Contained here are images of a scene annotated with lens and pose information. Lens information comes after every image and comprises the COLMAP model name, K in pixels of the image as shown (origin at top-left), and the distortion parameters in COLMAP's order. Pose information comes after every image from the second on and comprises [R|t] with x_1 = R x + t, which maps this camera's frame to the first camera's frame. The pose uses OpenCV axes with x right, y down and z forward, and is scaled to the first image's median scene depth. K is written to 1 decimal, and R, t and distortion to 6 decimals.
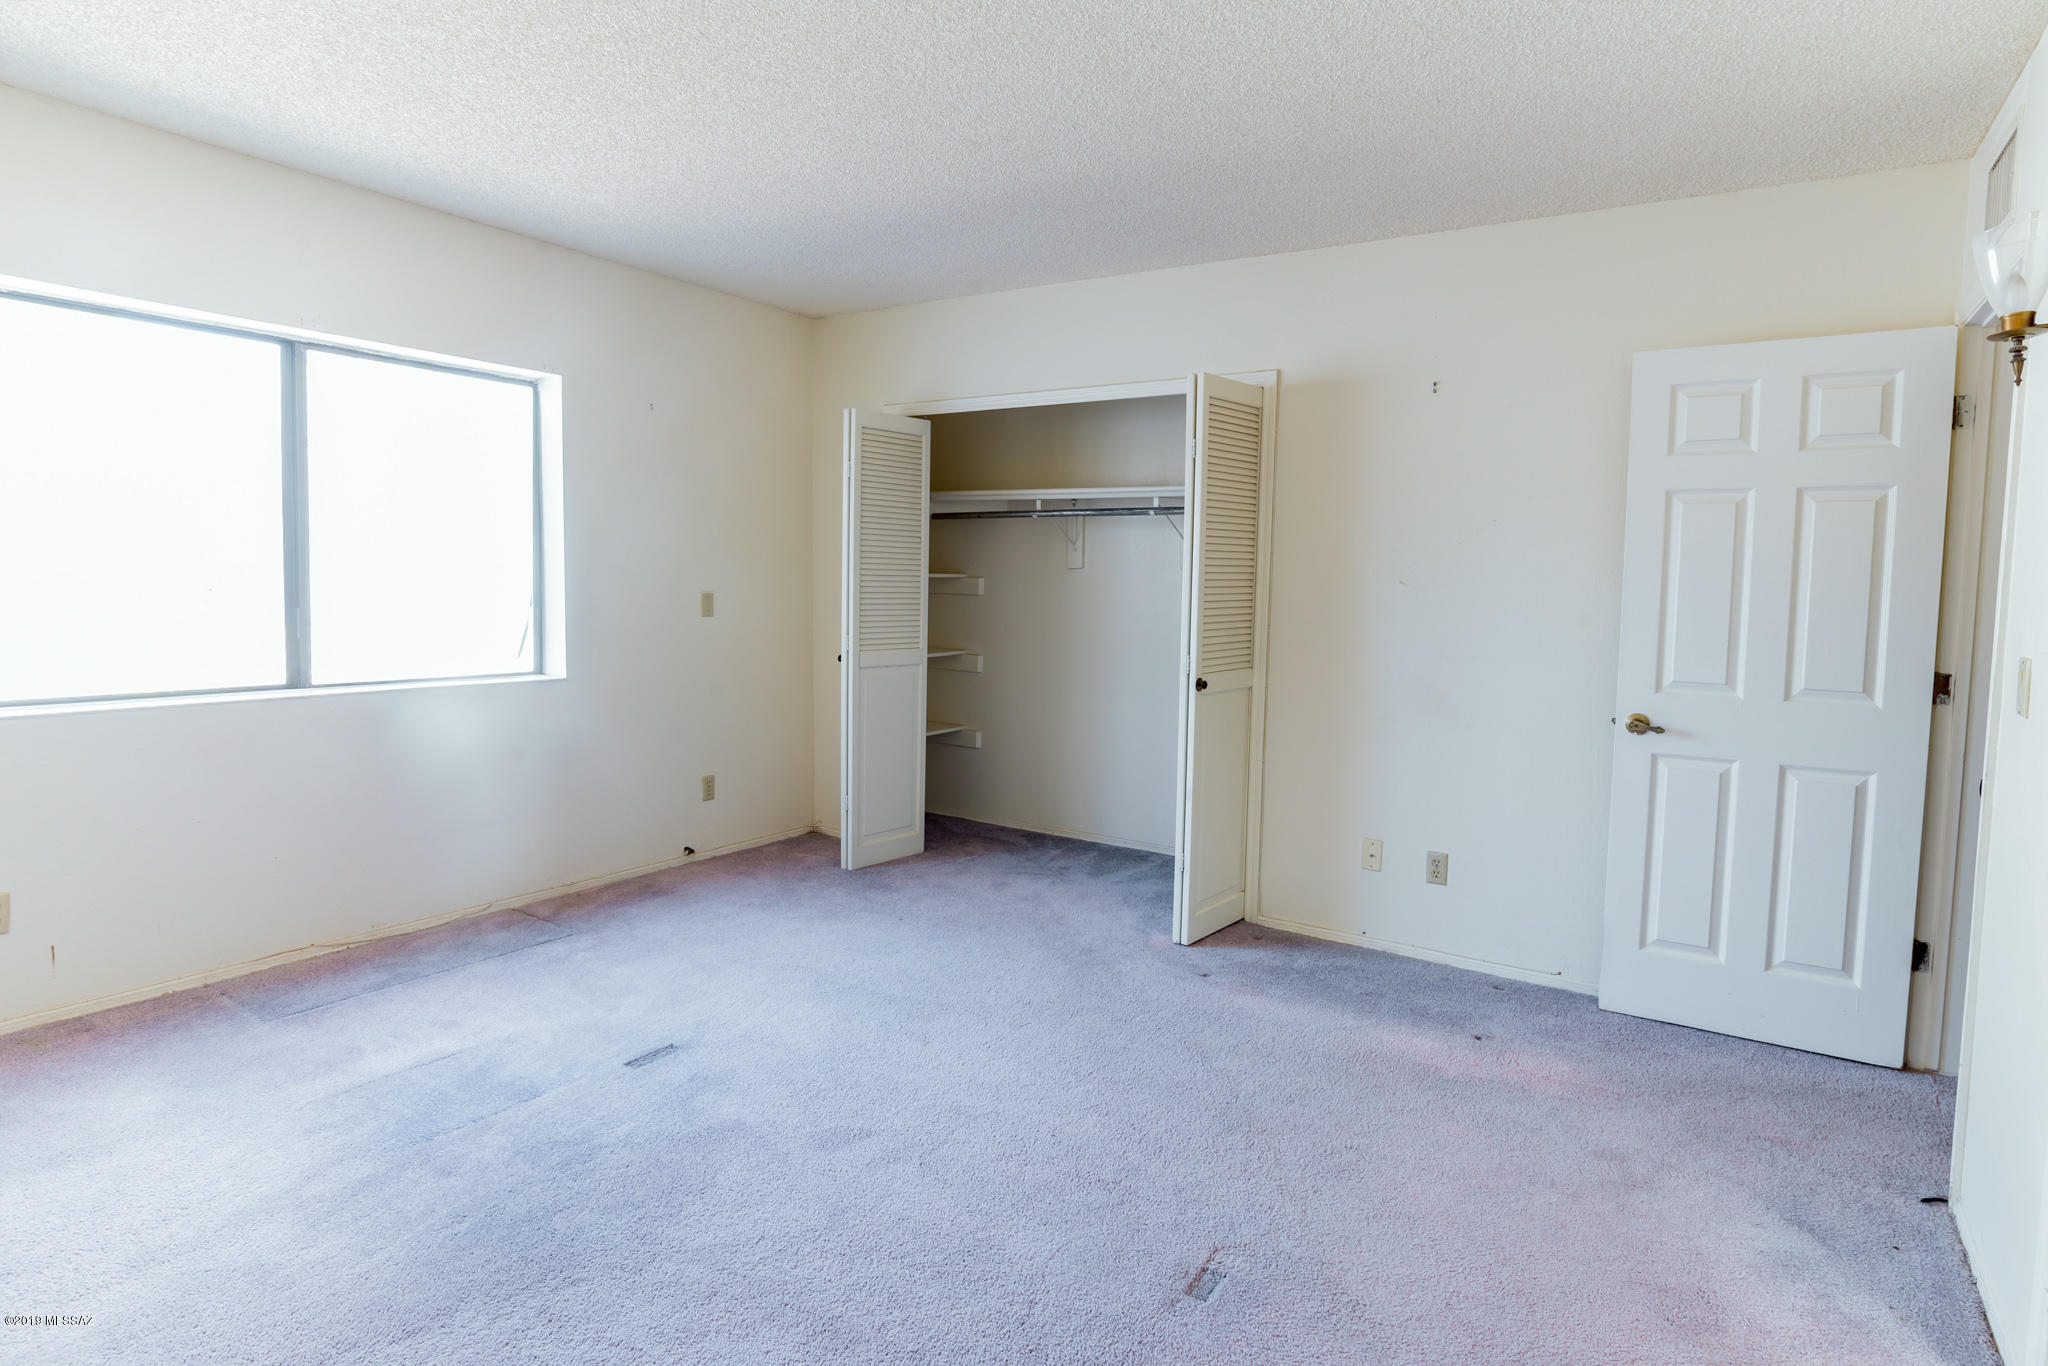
lens RADIAL K [[1081.3, 0, 1021.9], [0, 1081.3, 652.5], [0, 0, 1]] dist [-0.054698, 0.025199]
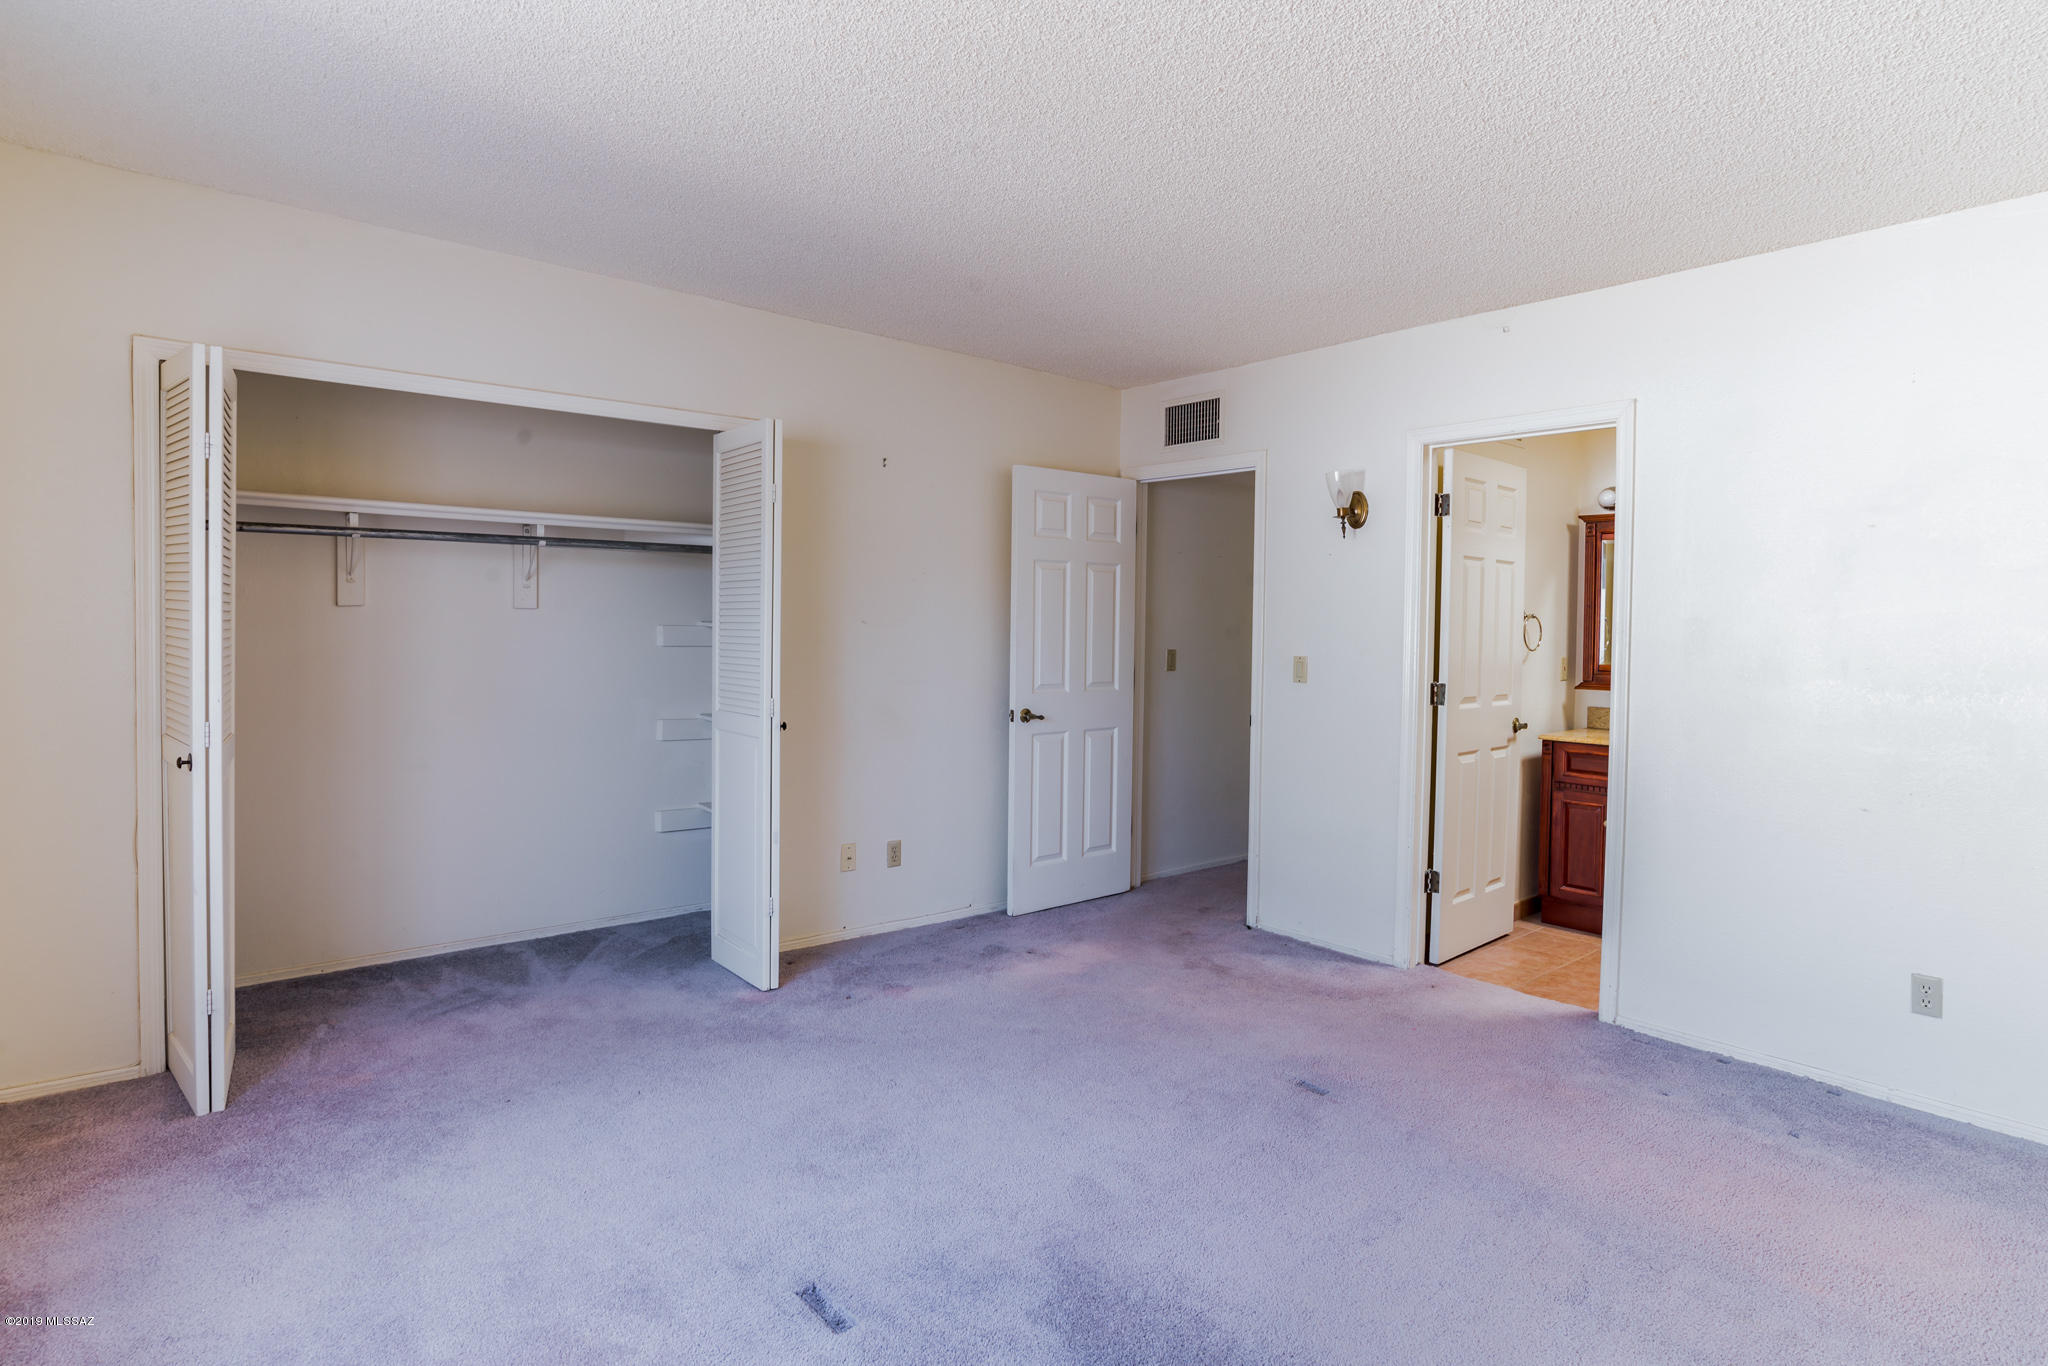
lens RADIAL K [[1081.3, 0, 1021.9], [0, 1081.3, 652.5], [0, 0, 1]] dist [-0.054698, 0.025199]
pose [[0.275522, -0.042761, 0.960343, -0.749316], [0.061256, 0.997761, 0.026853, -0.052908], [-0.959341, 0.051428, 0.277524, 0.504844]]
